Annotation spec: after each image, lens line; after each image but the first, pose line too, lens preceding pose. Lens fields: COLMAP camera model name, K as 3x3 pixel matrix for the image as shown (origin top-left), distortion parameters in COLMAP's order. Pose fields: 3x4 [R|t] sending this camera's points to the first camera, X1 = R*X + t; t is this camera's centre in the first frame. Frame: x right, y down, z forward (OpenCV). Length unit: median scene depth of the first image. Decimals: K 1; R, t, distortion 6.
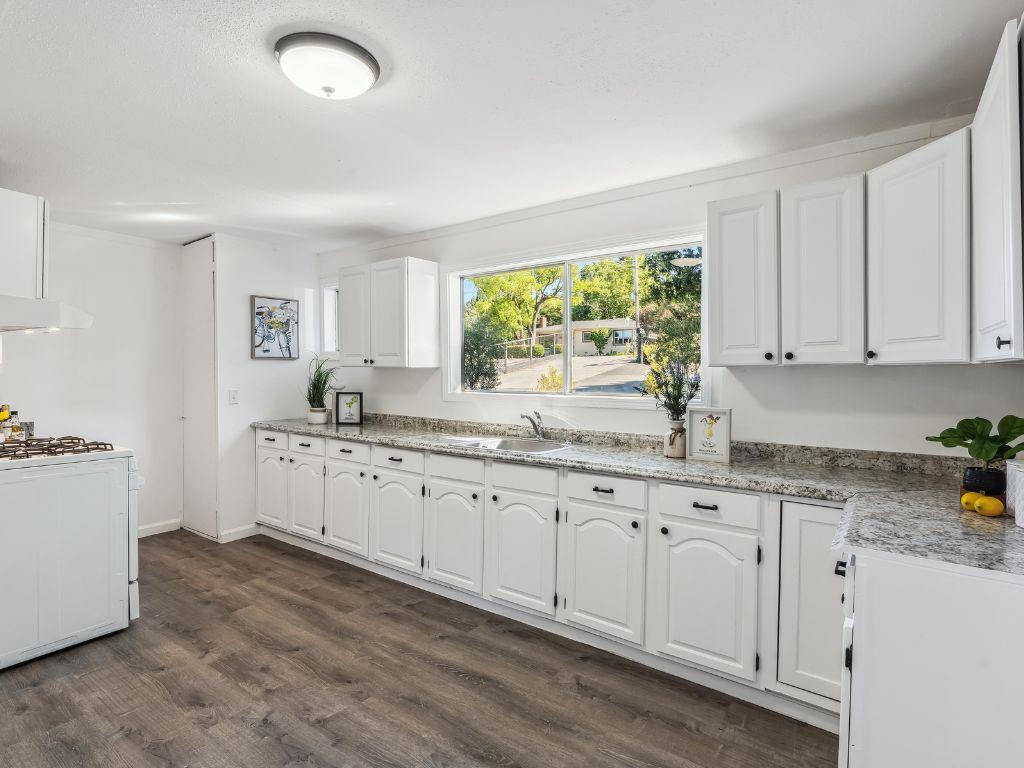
lens RADIAL K [[530.7, 0, 512.0], [0, 530.7, 384.0], [0, 0, 1]] dist [-0.002428, -0.000193]
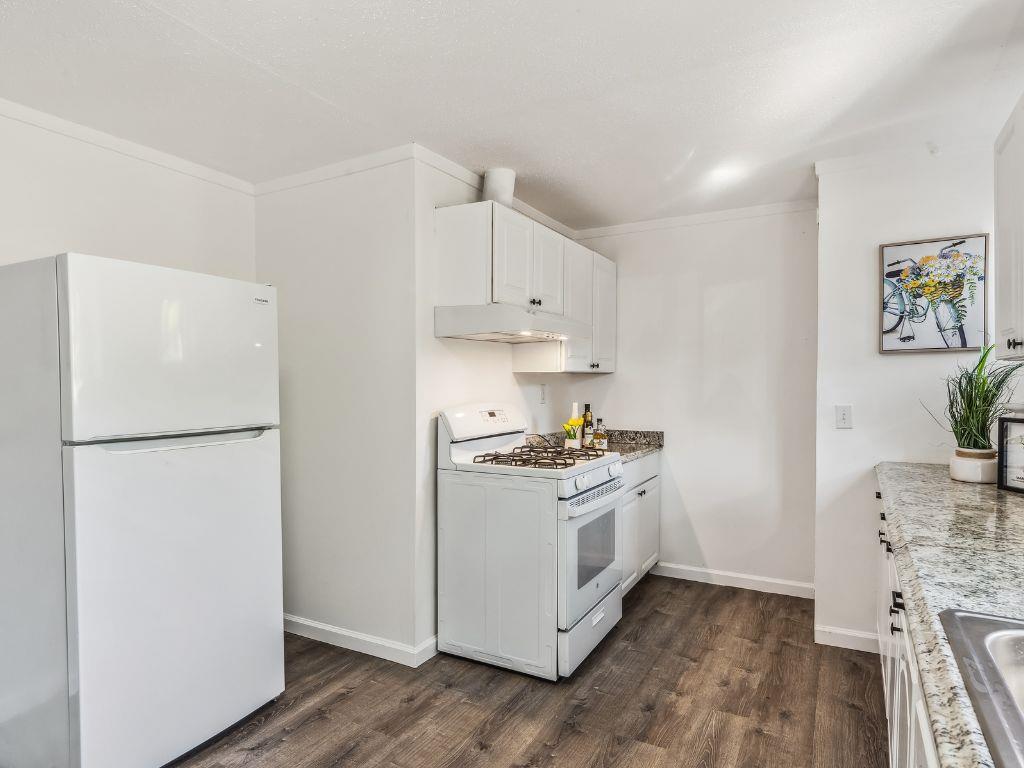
lens RADIAL K [[601.4, 0, 487.4], [0, 601.4, 396.9], [0, 0, 1]] dist [-0.003894, -0.000552]
pose [[0.098721, 0.017897, -0.994954, 0.155390], [-0.016393, 0.999732, 0.016357, -0.004272], [0.994980, 0.014695, 0.098988, 0.605456]]
